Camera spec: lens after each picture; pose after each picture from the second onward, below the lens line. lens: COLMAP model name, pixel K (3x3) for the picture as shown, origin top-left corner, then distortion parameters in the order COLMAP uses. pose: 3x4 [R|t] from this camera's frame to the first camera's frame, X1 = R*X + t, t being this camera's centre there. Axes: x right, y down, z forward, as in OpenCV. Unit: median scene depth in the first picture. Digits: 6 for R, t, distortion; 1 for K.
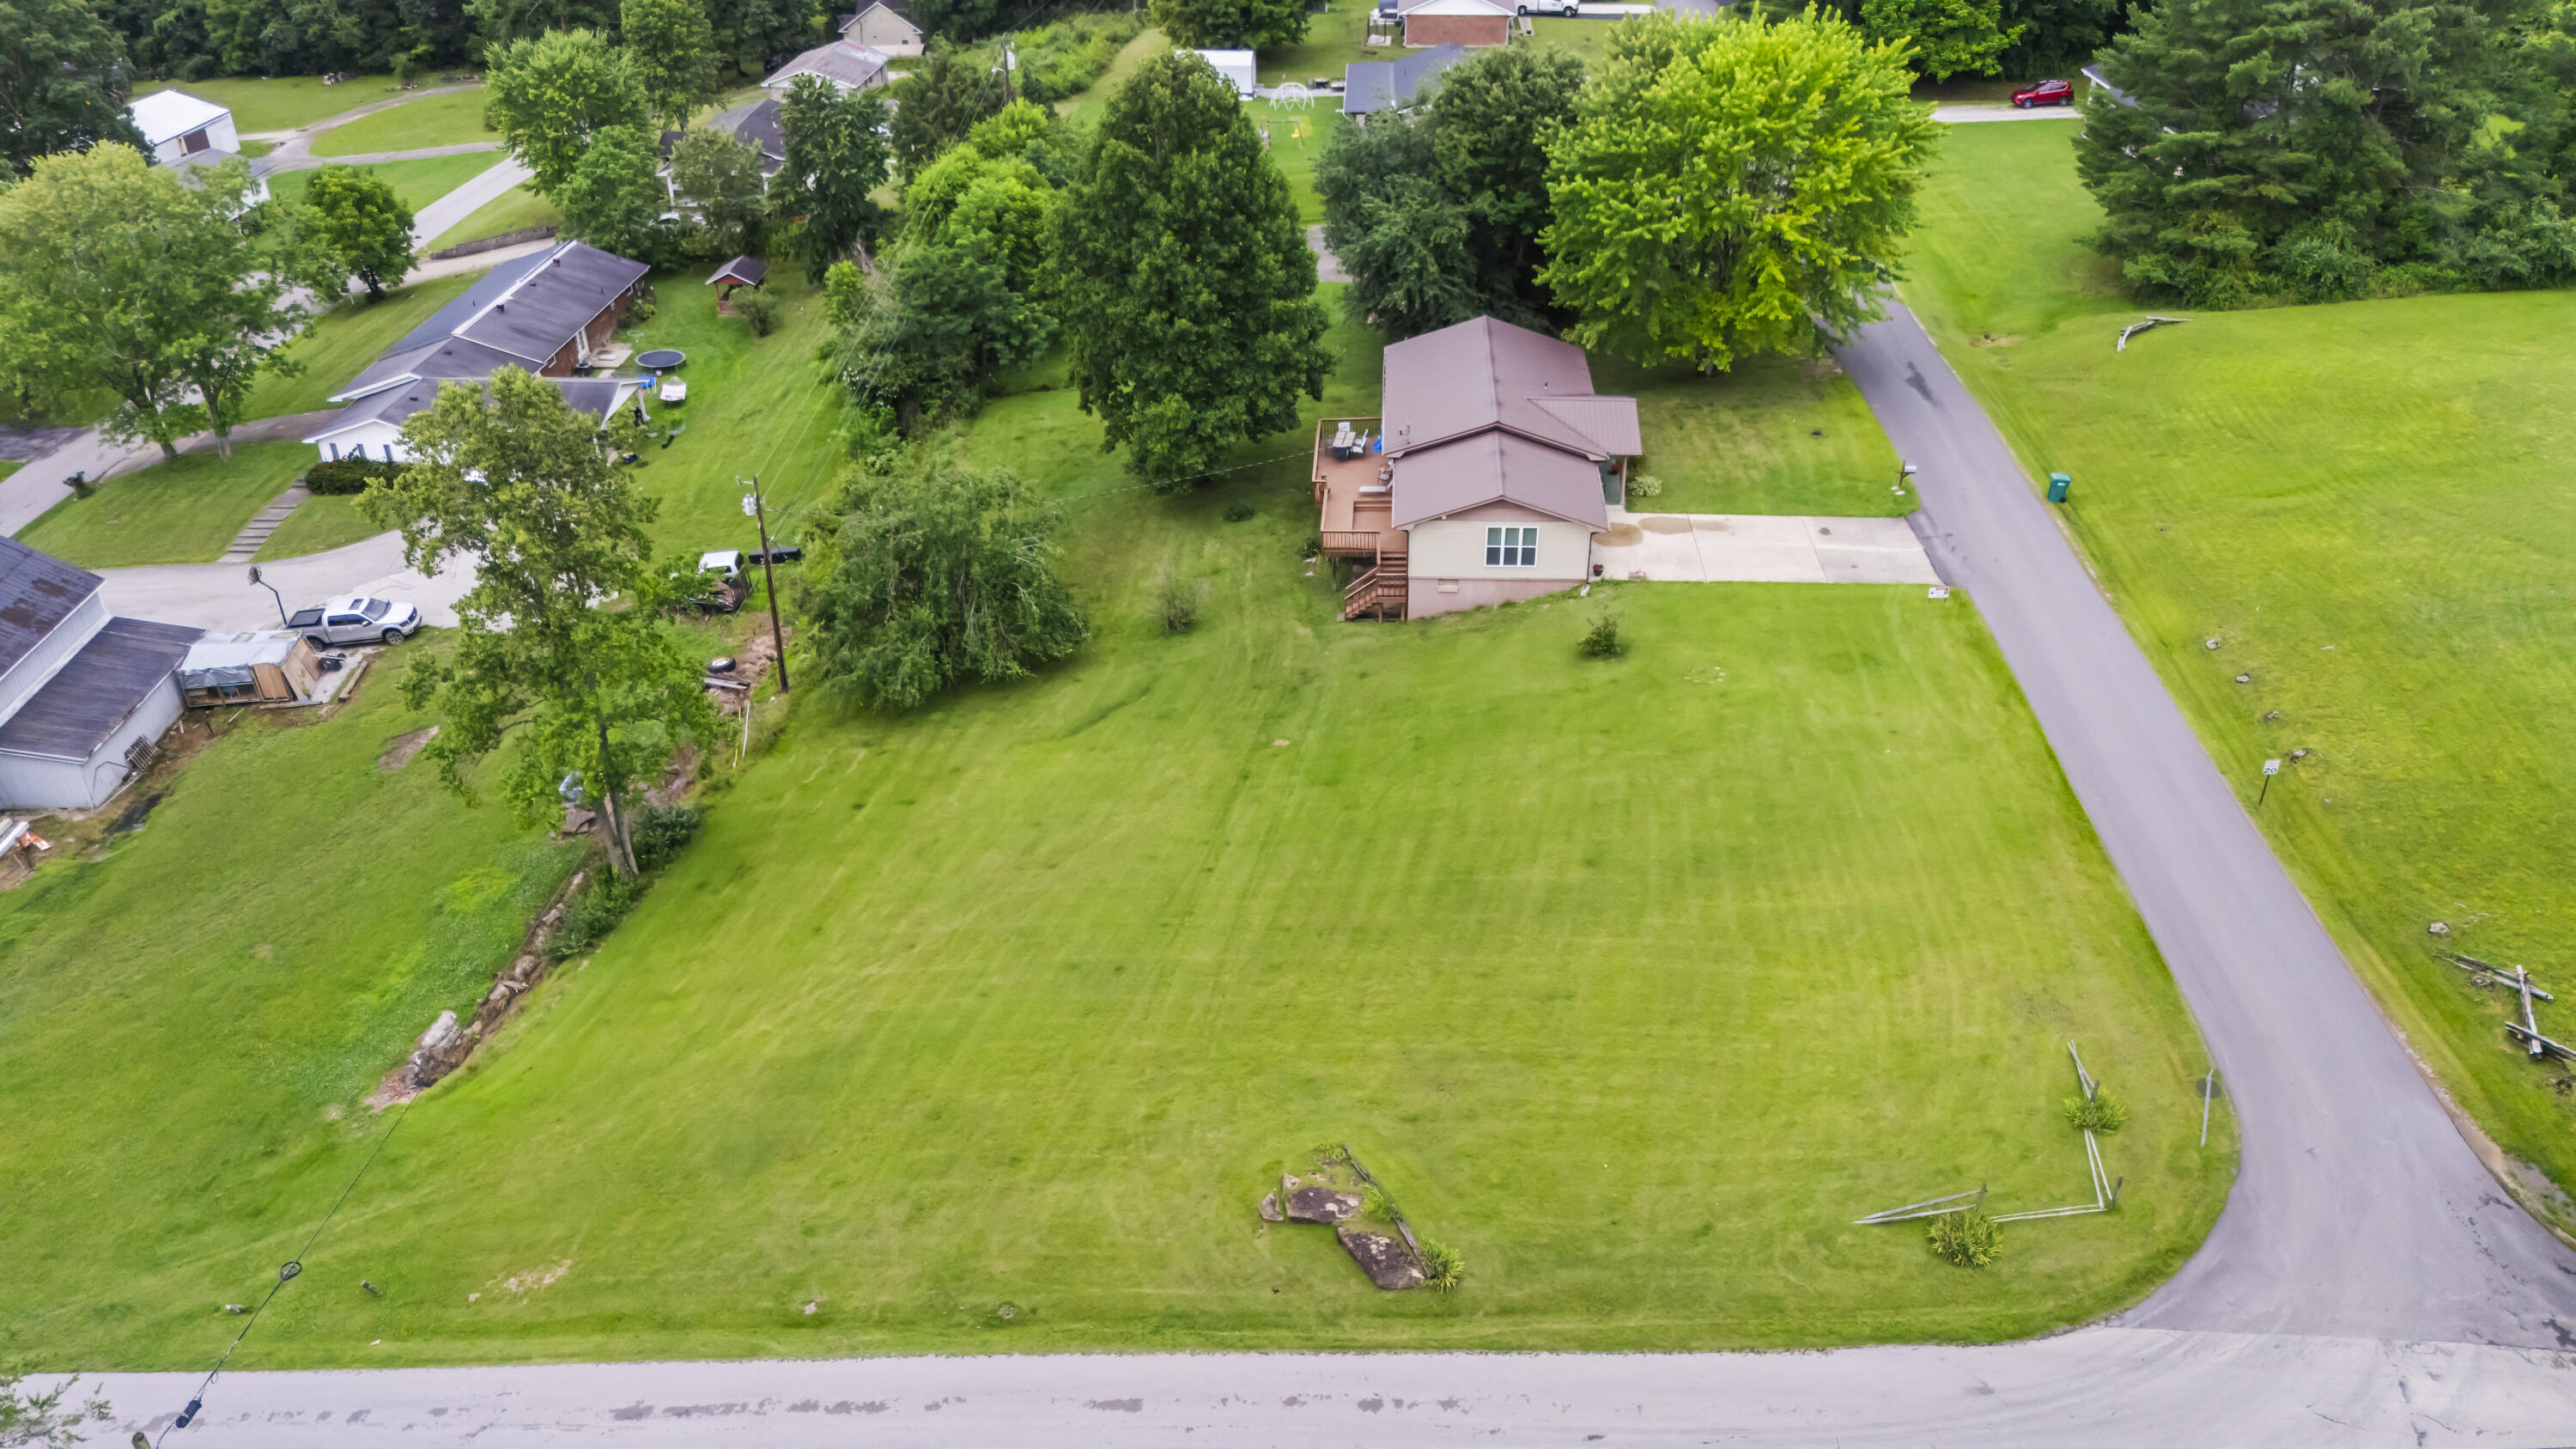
lens RADIAL K [[1889.3, 0, 1295.4], [0, 1889.3, 733.4], [0, 0, 1]] dist [0.062480, -0.049183]
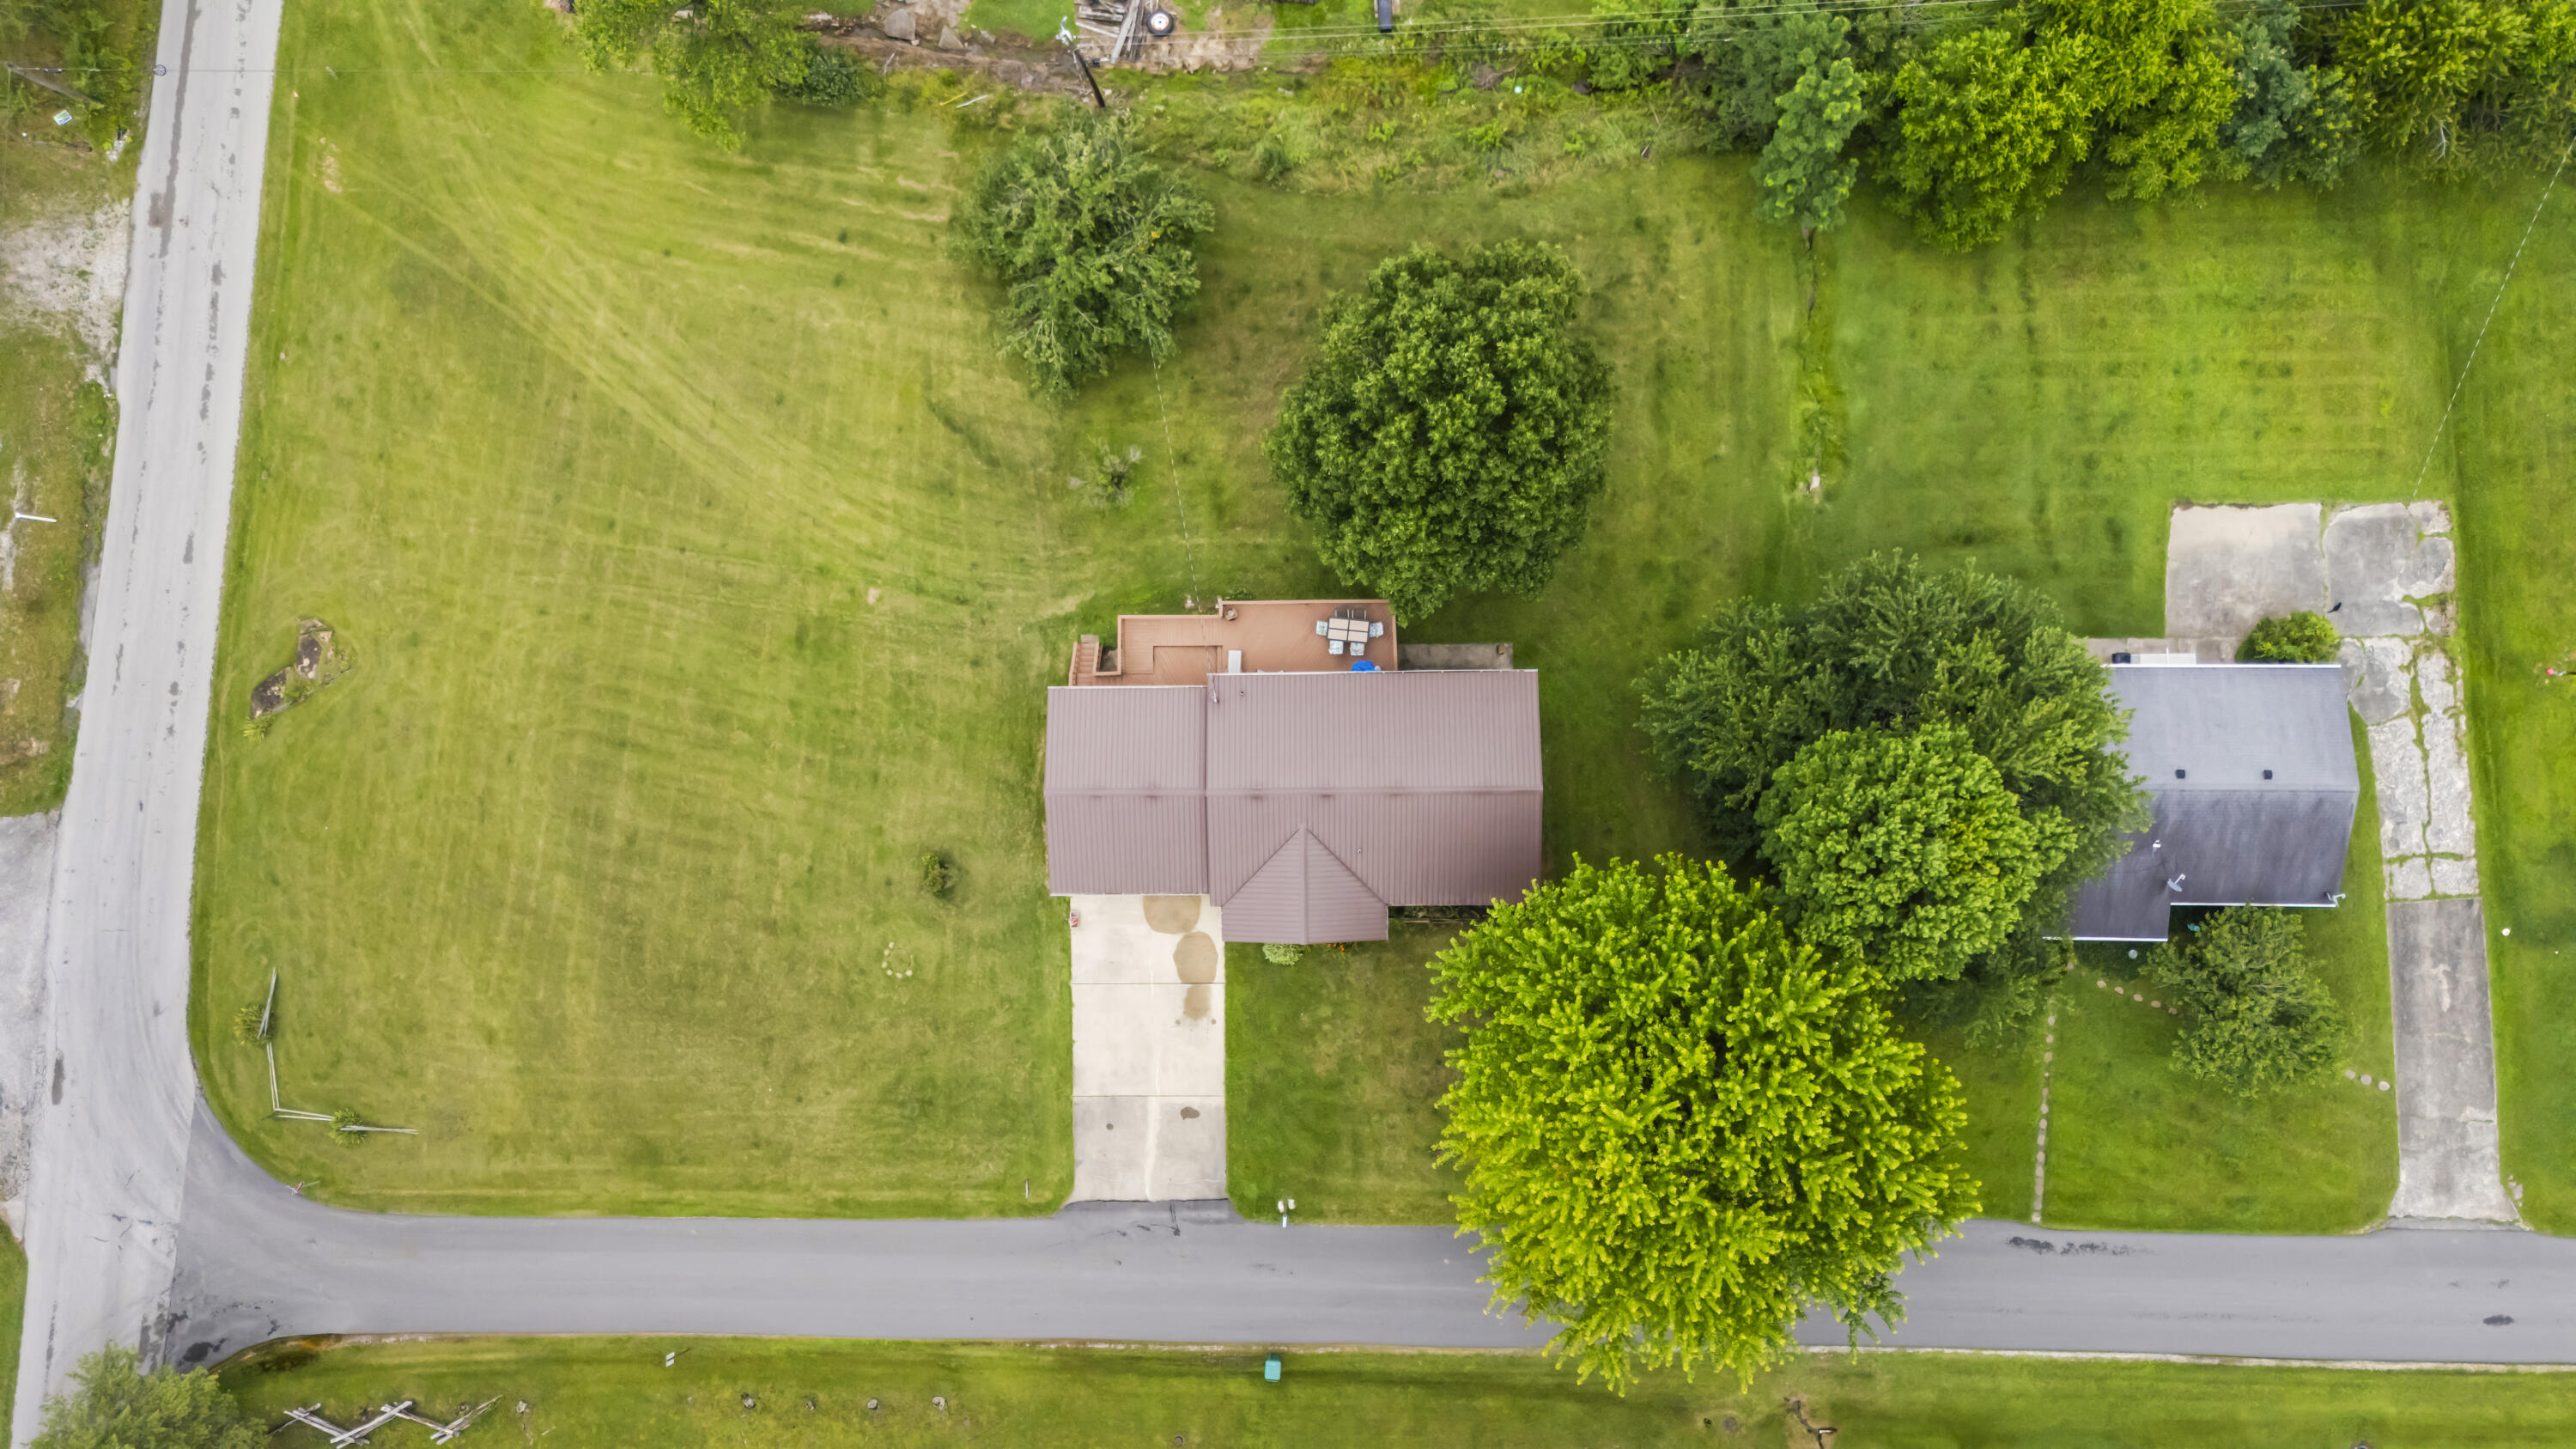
lens RADIAL K [[1889.3, 0, 1295.4], [0, 1889.3, 733.4], [0, 0, 1]] dist [0.062480, -0.049183]
pose [[0.060866, 0.997670, 0.030809, 0.050252], [-0.494489, 0.003327, 0.869177, -0.992889], [0.867050, -0.068138, 0.493540, 0.561367]]
